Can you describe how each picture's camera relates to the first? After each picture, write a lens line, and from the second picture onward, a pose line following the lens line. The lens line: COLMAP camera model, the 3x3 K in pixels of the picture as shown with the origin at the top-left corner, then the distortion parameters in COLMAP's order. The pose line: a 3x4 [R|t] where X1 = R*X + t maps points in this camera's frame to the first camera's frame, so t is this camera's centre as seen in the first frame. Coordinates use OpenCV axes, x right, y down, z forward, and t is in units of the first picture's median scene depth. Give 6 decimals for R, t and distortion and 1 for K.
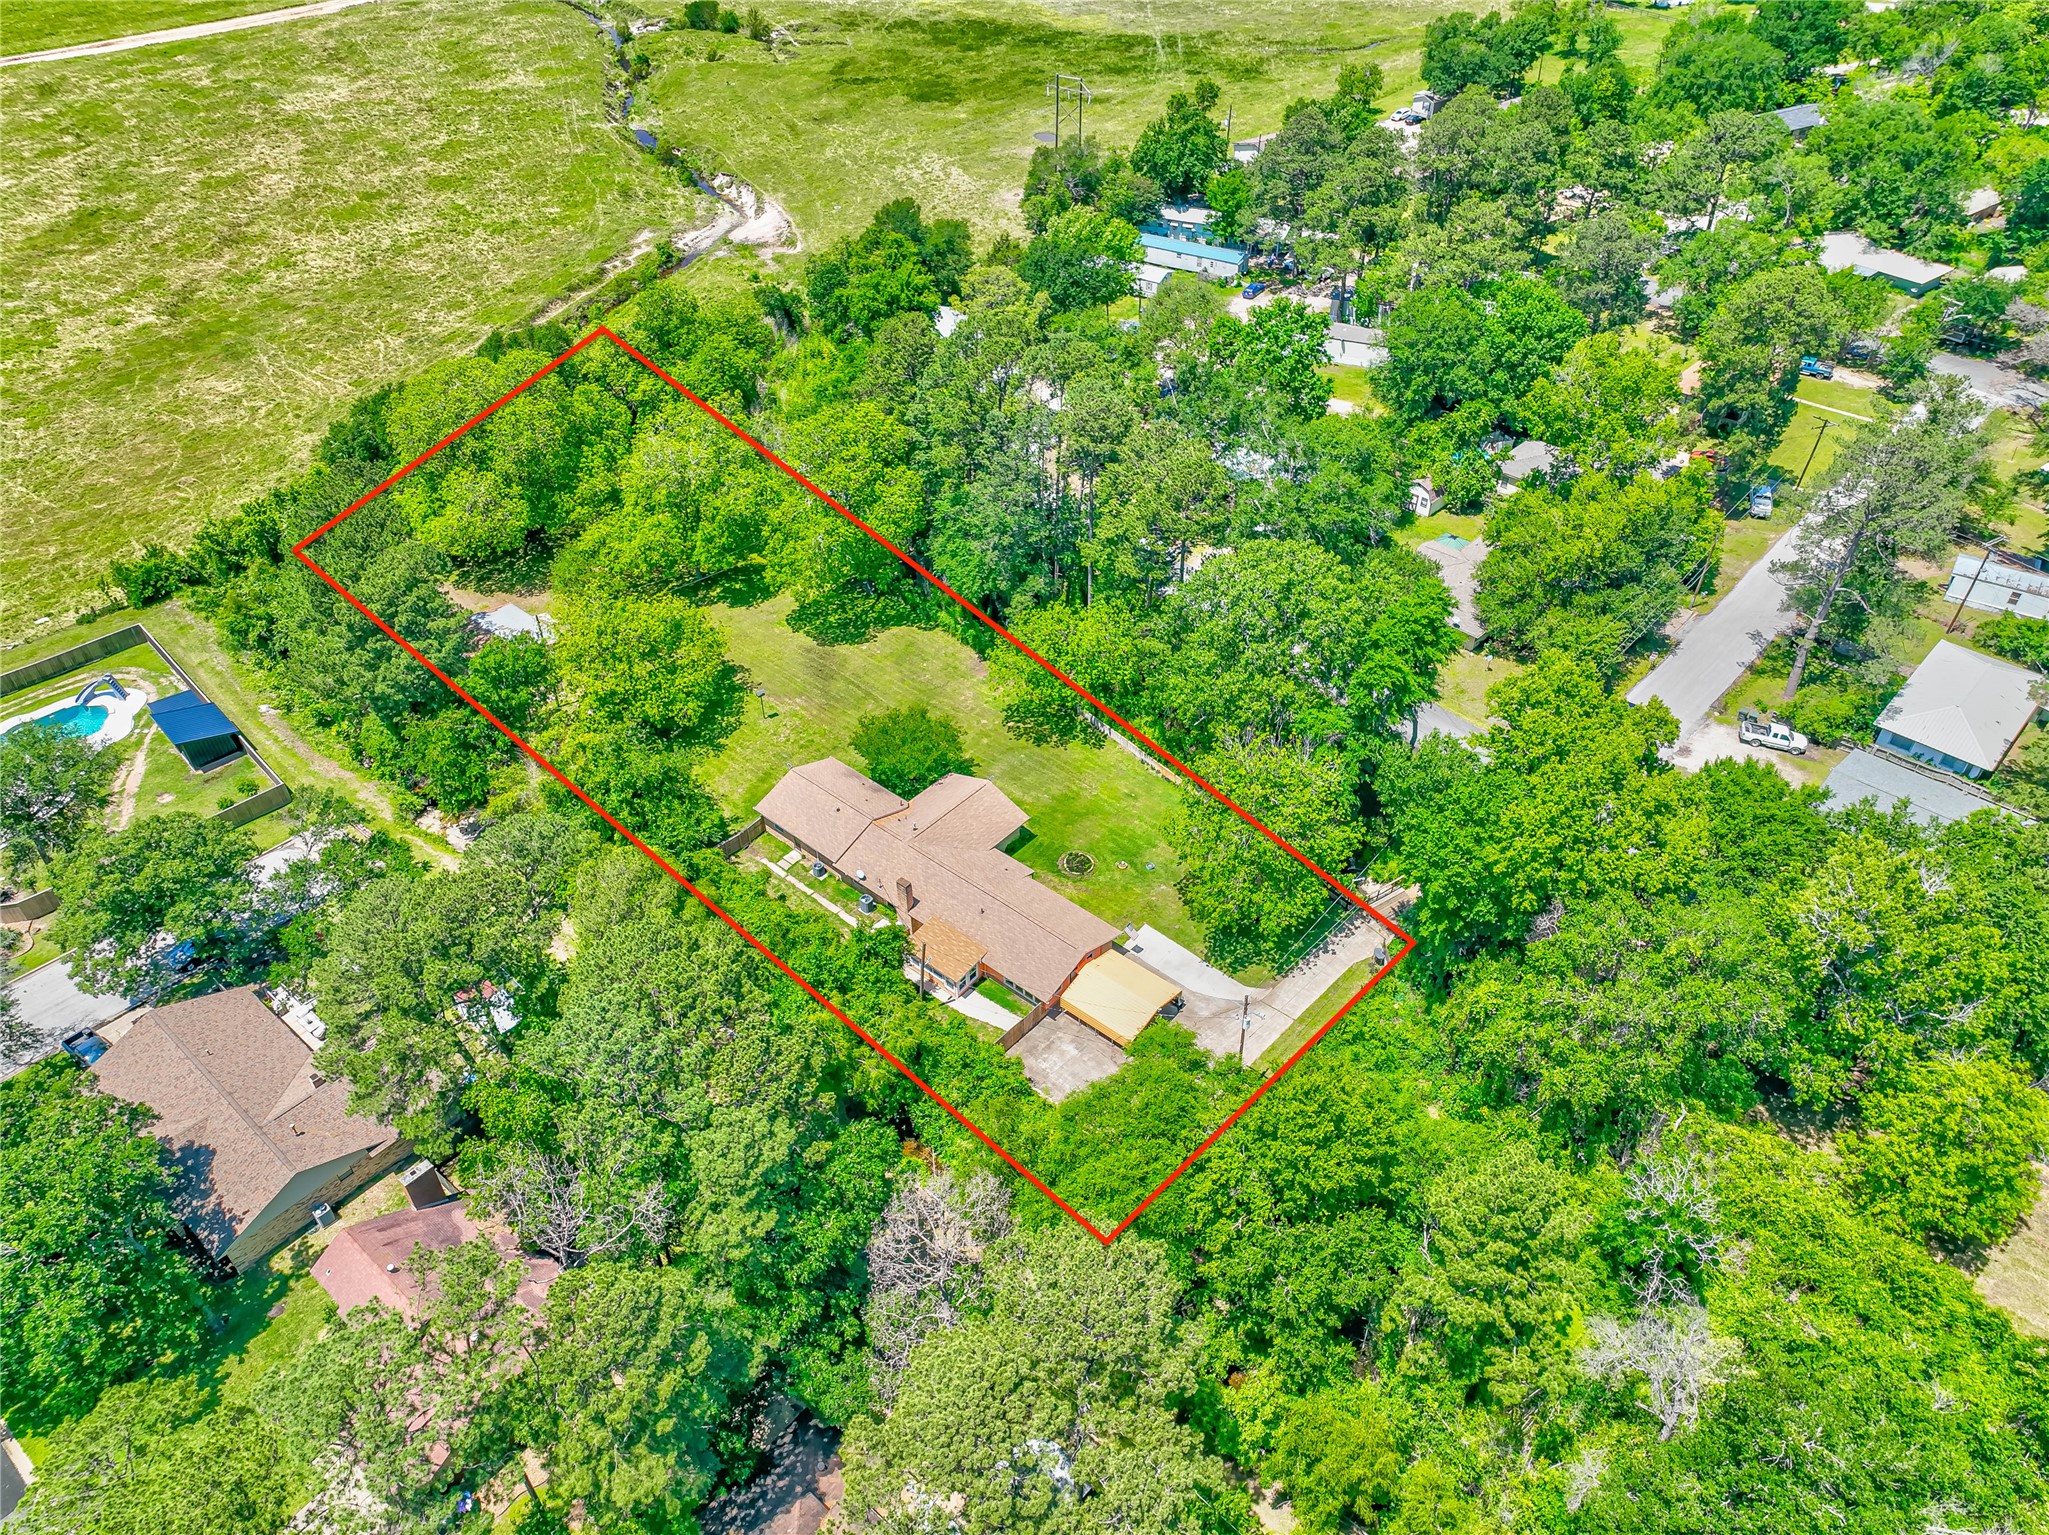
lens RADIAL K [[1447.1, 0, 1024.5], [0, 1447.1, 767.5], [0, 0, 1]] dist [0.024411, 0.001097]
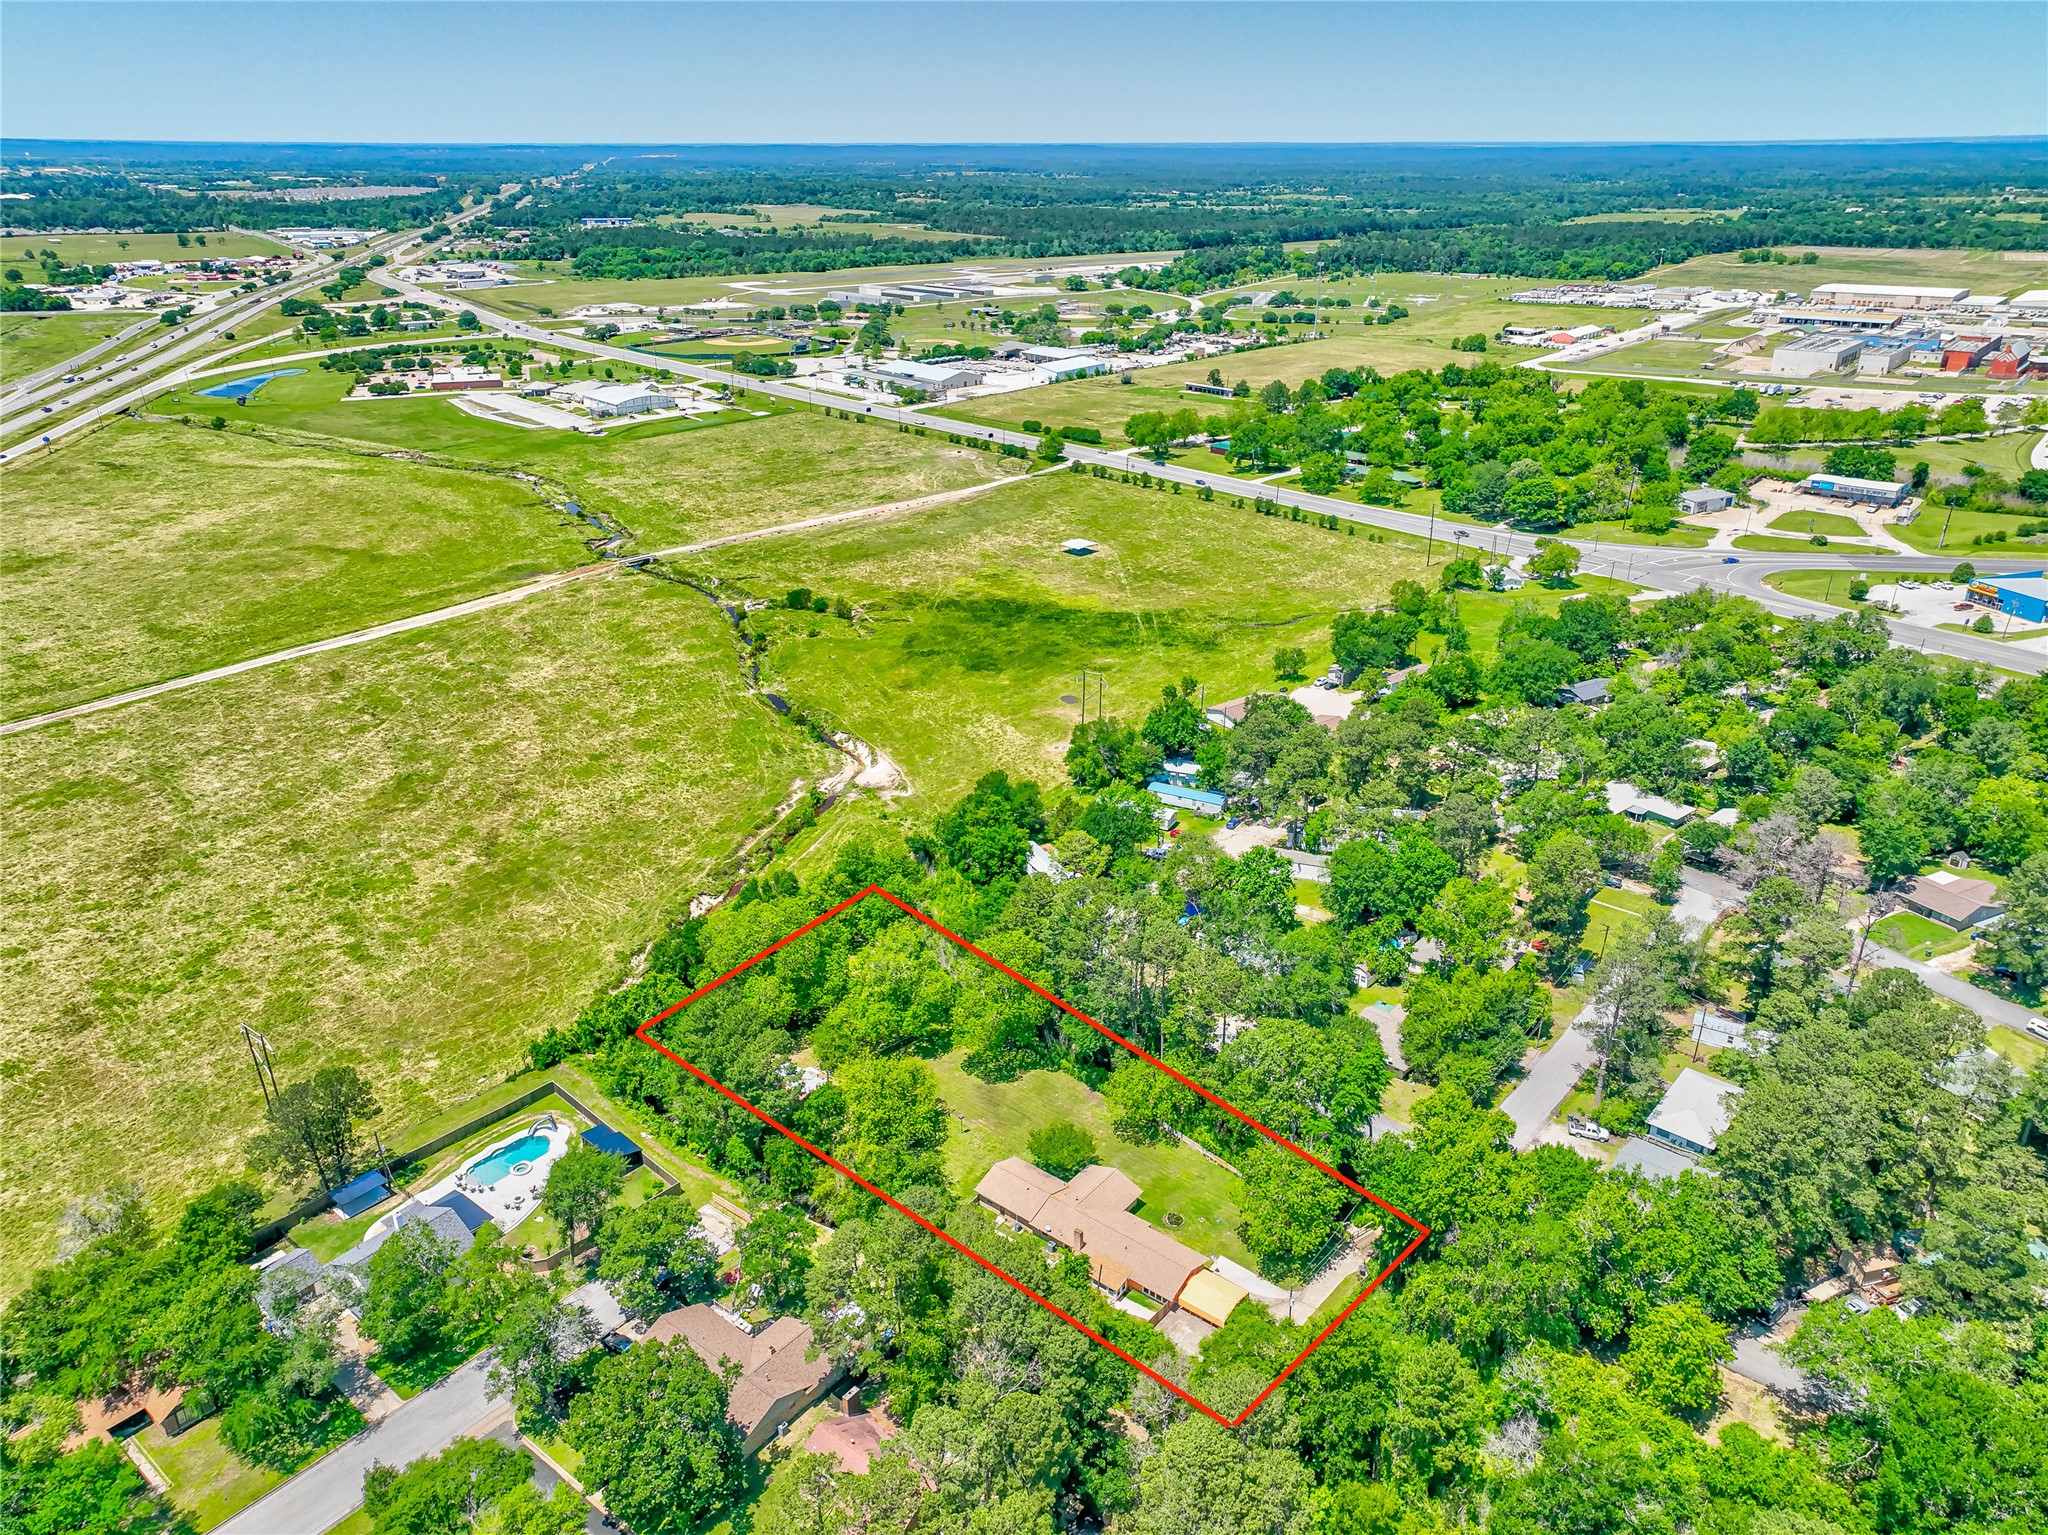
lens RADIAL K [[1446.4, 0, 1024.0], [0, 1446.4, 767.5], [0, 0, 1]] dist [0.024411, 0.001097]
pose [[0.999171, -0.014249, 0.038147, -0.158927], [0.024243, 0.960828, -0.276084, 0.020018], [-0.032719, 0.276780, 0.960376, -0.599505]]
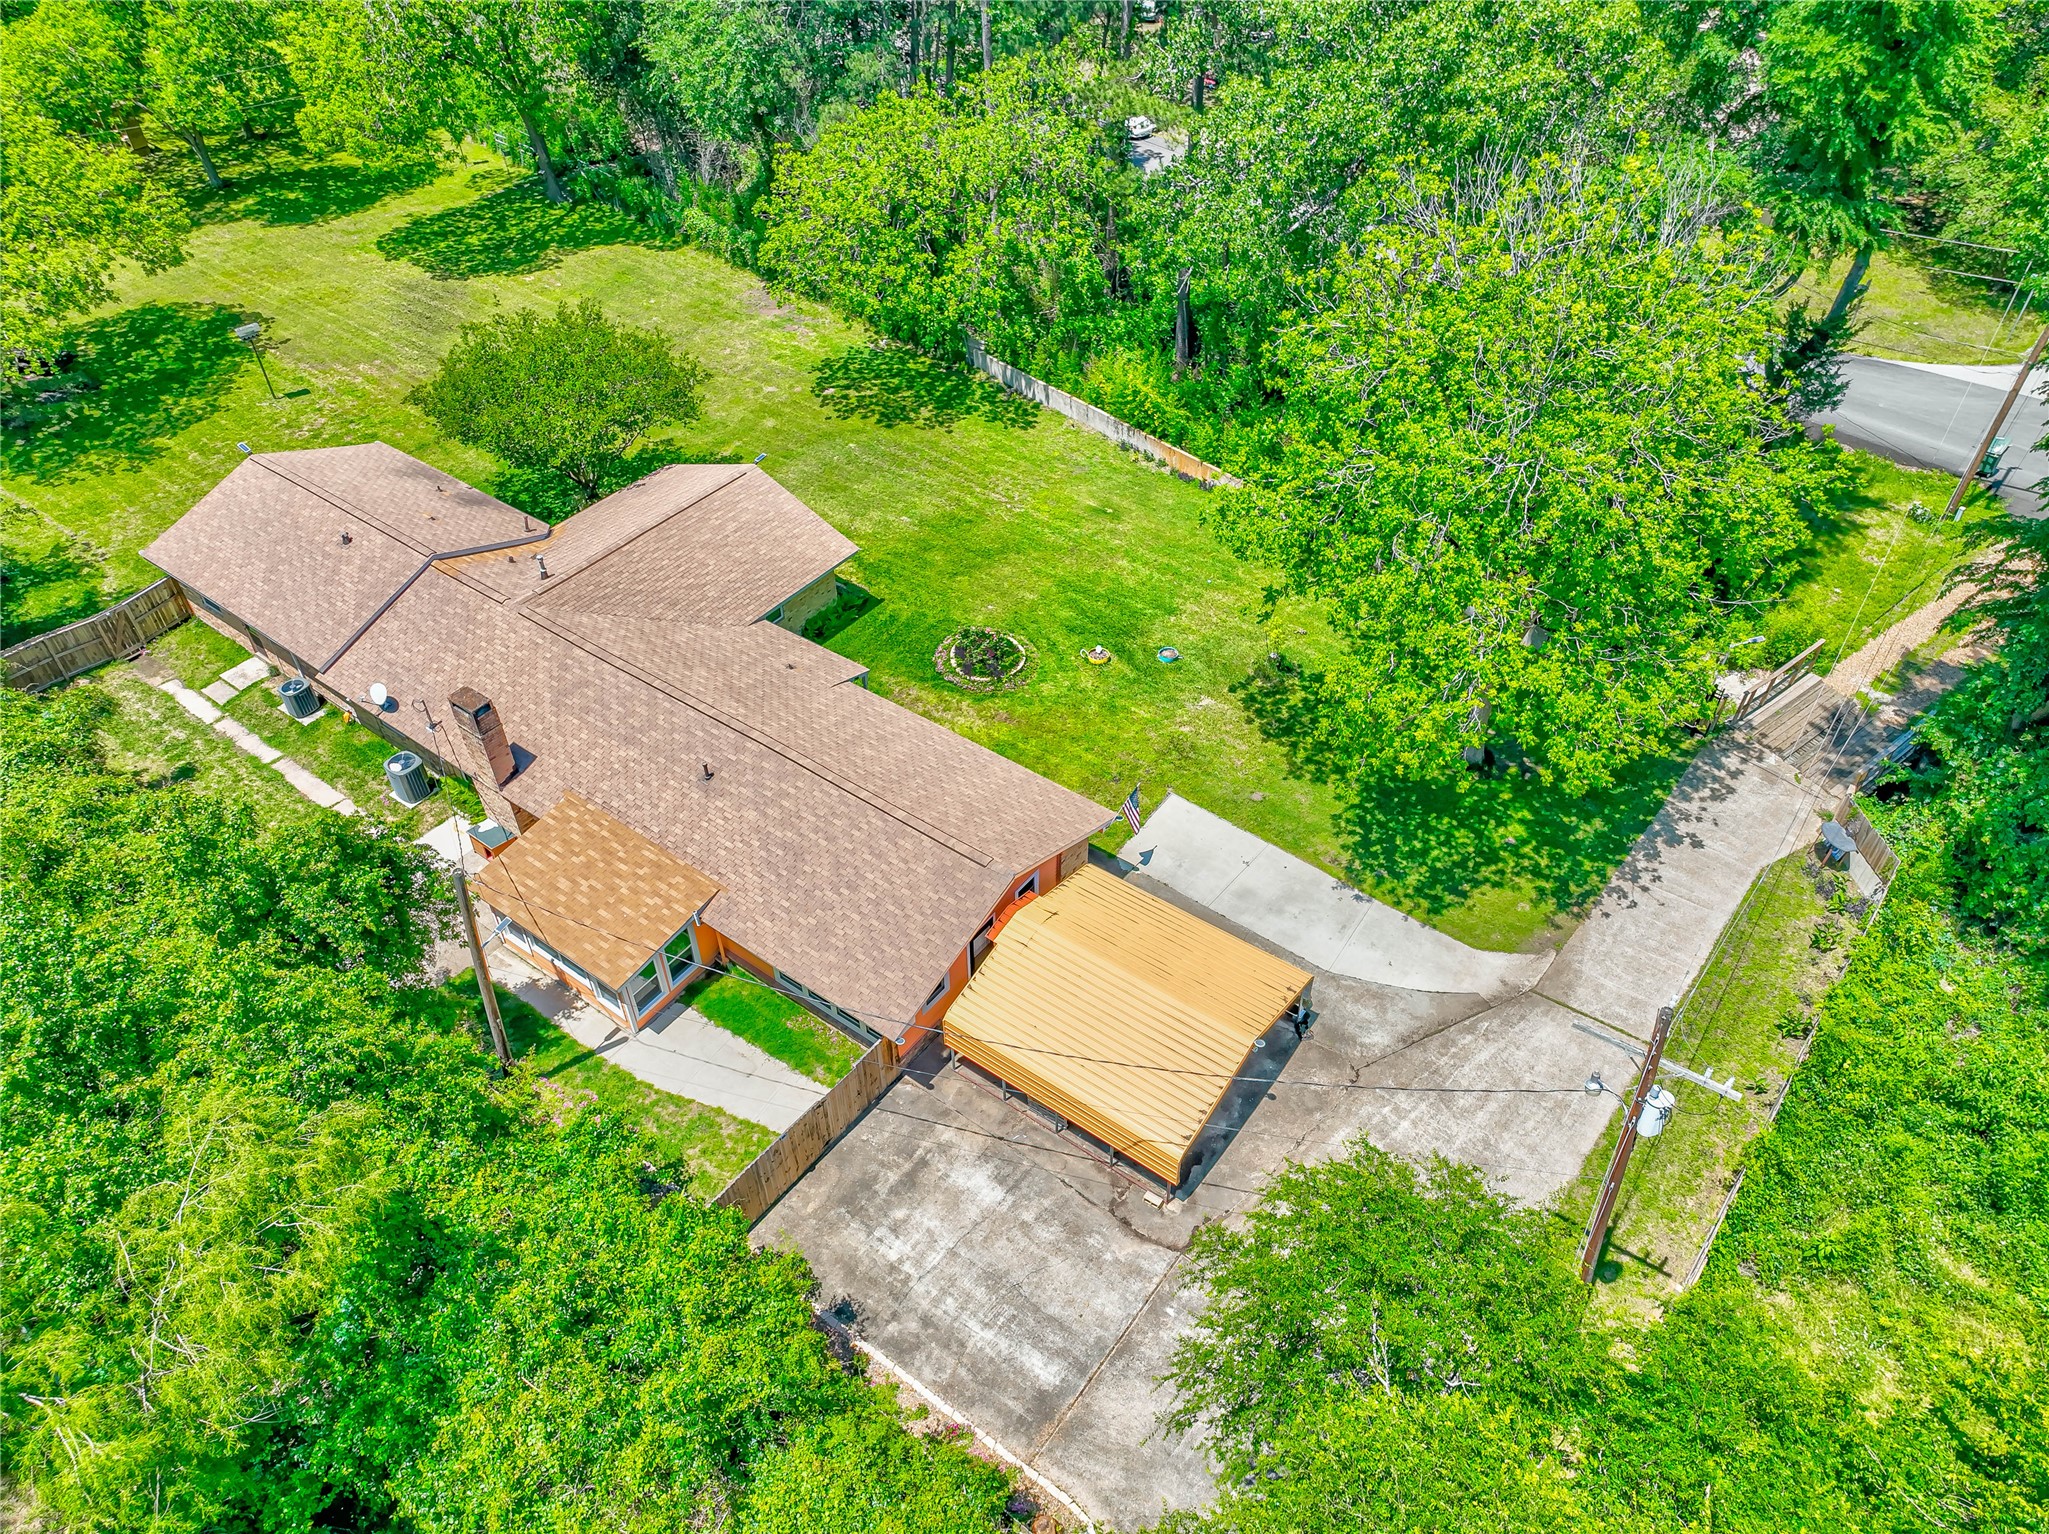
lens RADIAL K [[1447.1, 0, 1024.5], [0, 1447.1, 767.0], [0, 0, 1]] dist [0.024411, 0.001097]
pose [[0.997539, -0.047936, 0.051157, 0.021909], [0.045655, 0.997949, 0.044863, 0.066752], [-0.053203, -0.042417, 0.997682, 0.508579]]
